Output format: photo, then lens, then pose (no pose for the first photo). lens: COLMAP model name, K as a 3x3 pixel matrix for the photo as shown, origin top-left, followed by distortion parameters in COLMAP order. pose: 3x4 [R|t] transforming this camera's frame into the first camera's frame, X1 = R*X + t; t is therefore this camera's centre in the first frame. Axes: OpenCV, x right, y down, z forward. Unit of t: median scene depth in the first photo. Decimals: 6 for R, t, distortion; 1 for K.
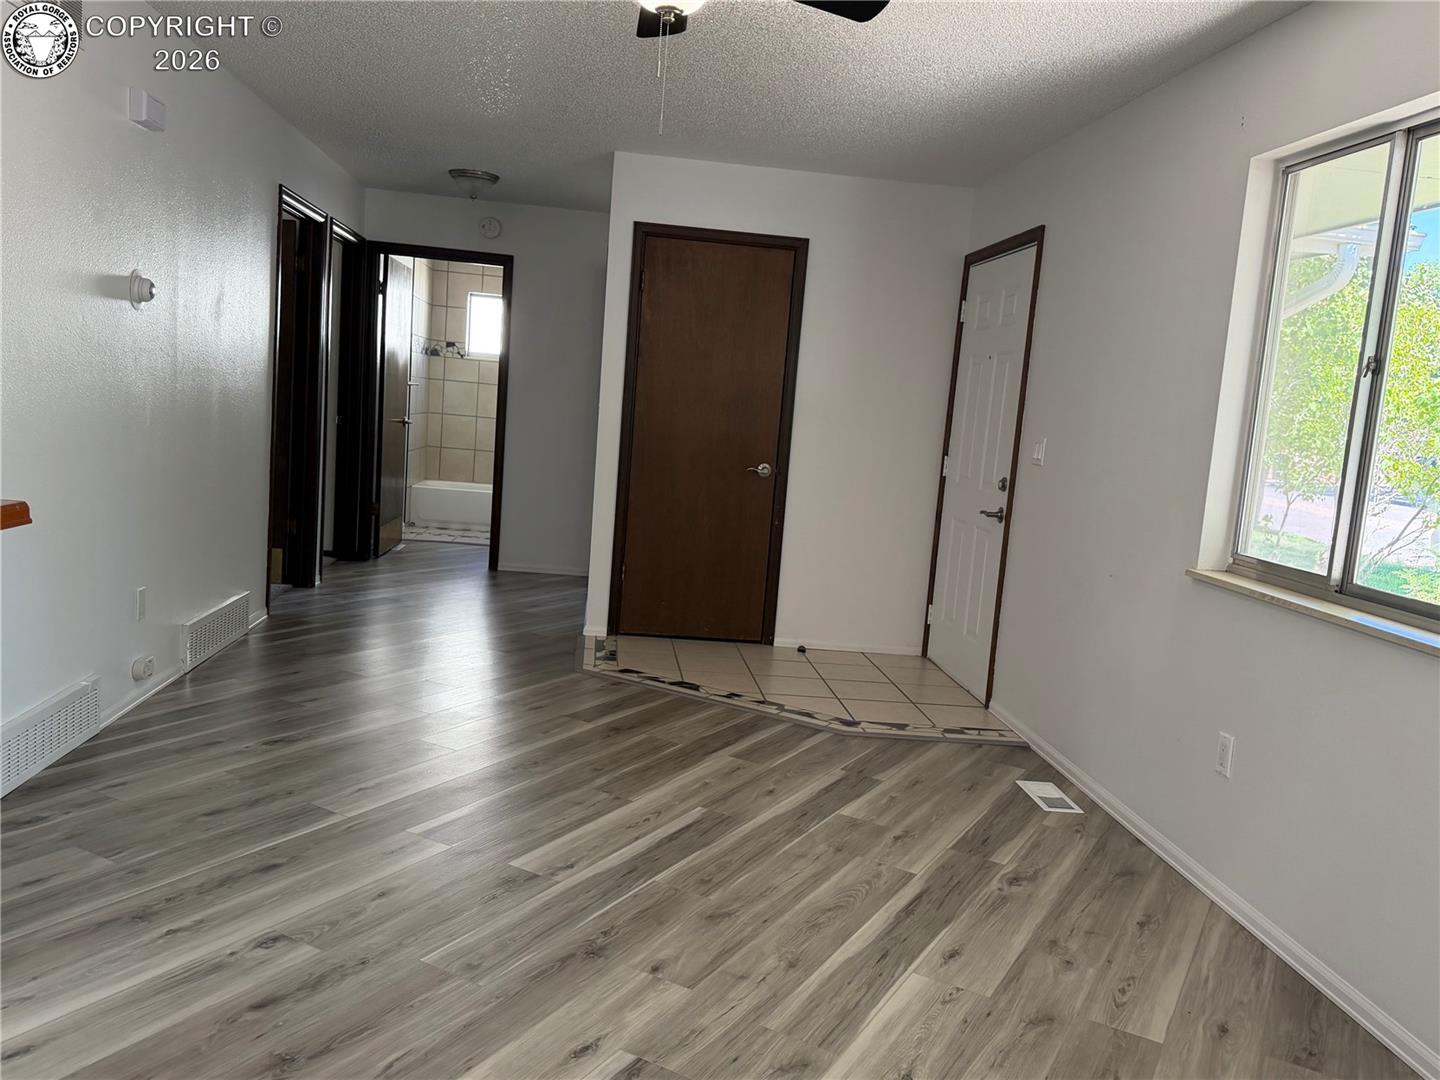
lens RADIAL K [[1108.5, 0, 724.0], [0, 1108.5, 546.5], [0, 0, 1]] dist [0.113202, -0.208416]
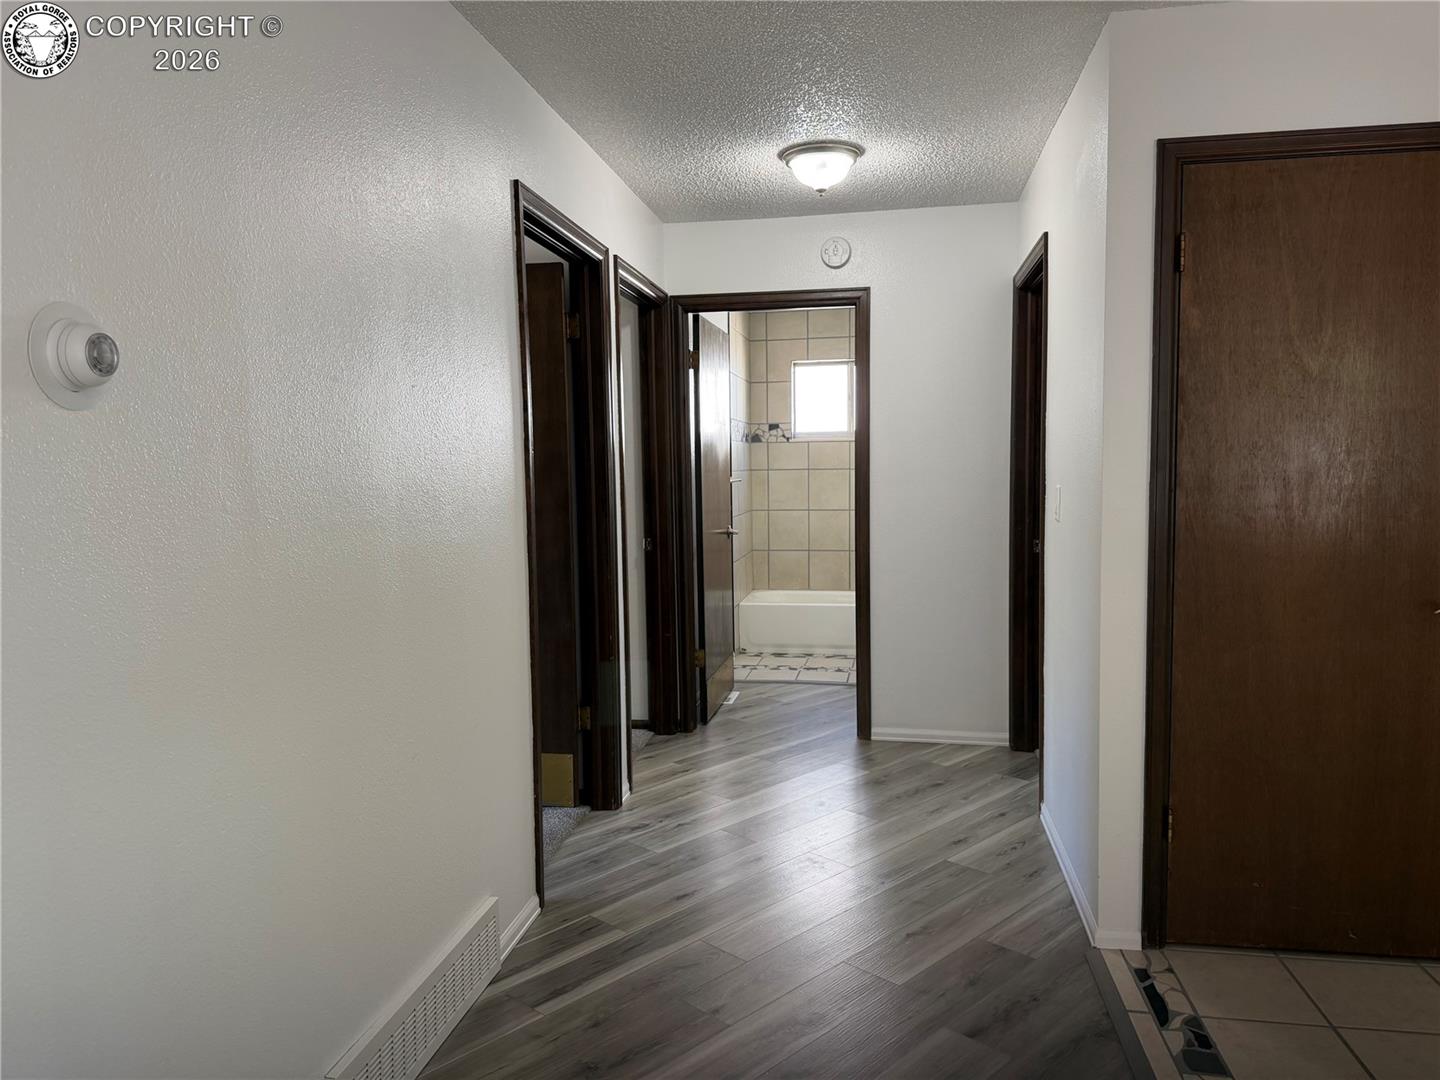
lens RADIAL K [[1001.1, 0, 716.8], [0, 1001.1, 547.1], [0, 0, 1]] dist [0.046954, -0.089212]
pose [[0.958093, -0.073070, -0.276981, -0.165334], [0.058645, 0.996473, -0.060022, -0.095701], [0.280390, 0.041263, 0.958999, 0.538388]]
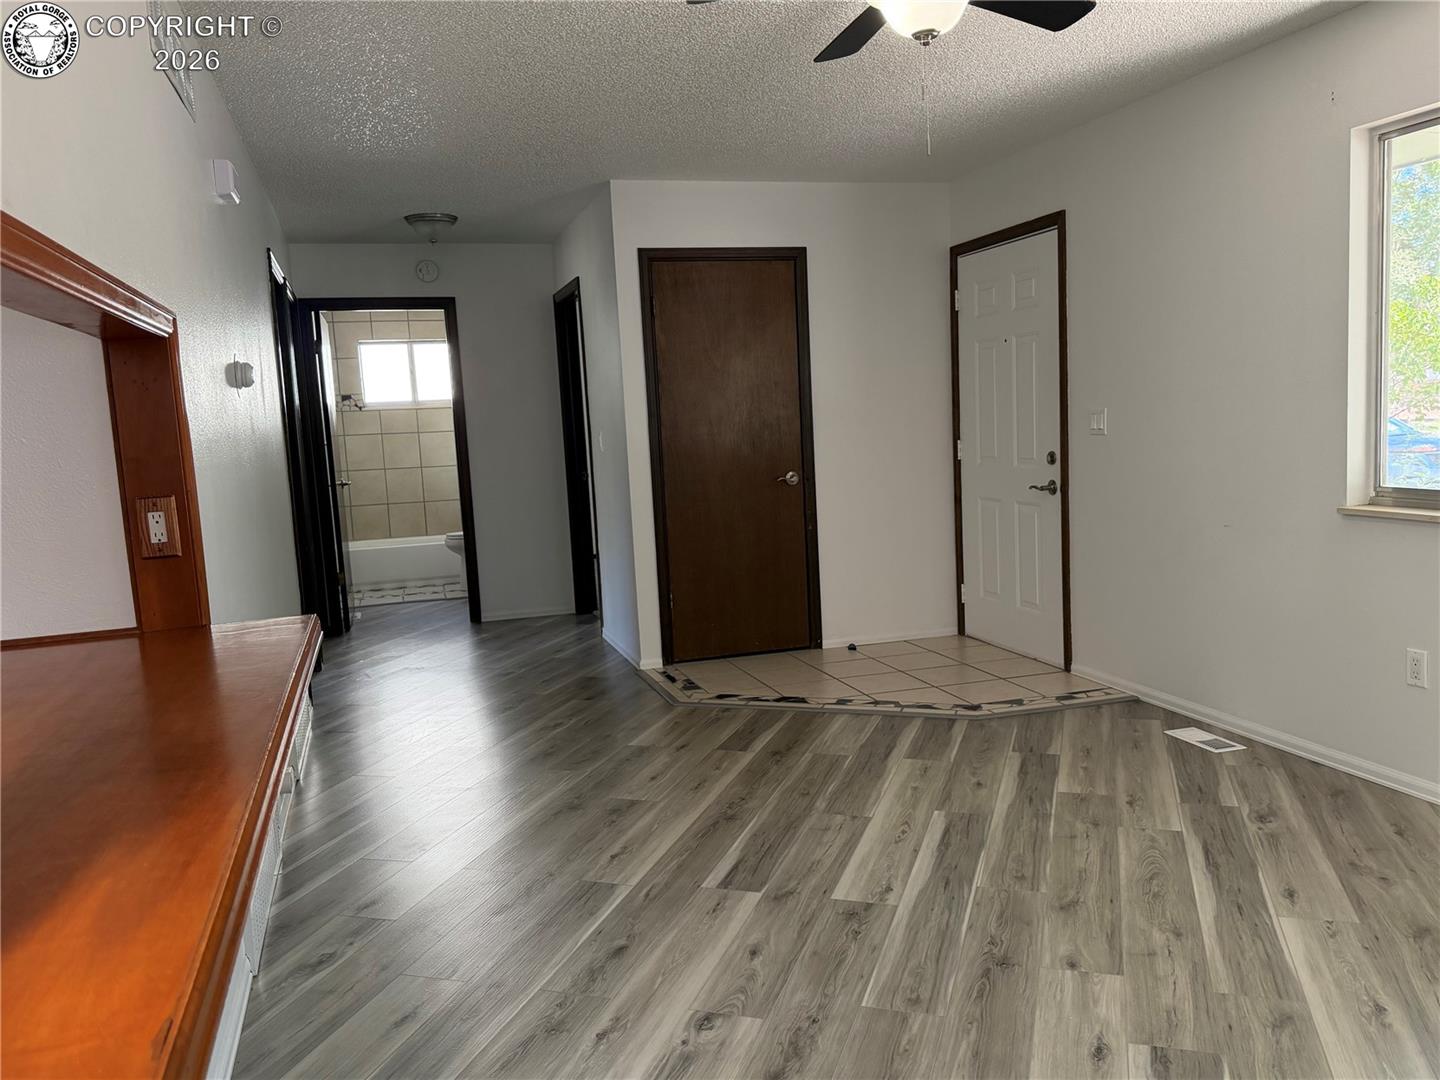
lens RADIAL K [[1108.5, 0, 724.0], [0, 1108.5, 546.5], [0, 0, 1]] dist [0.113202, -0.208416]
pose [[0.972923, -0.151404, 0.174638, -0.228481], [0.152643, 0.988261, 0.006398, -0.025372], [-0.173557, 0.020433, 0.984612, 0.018891]]
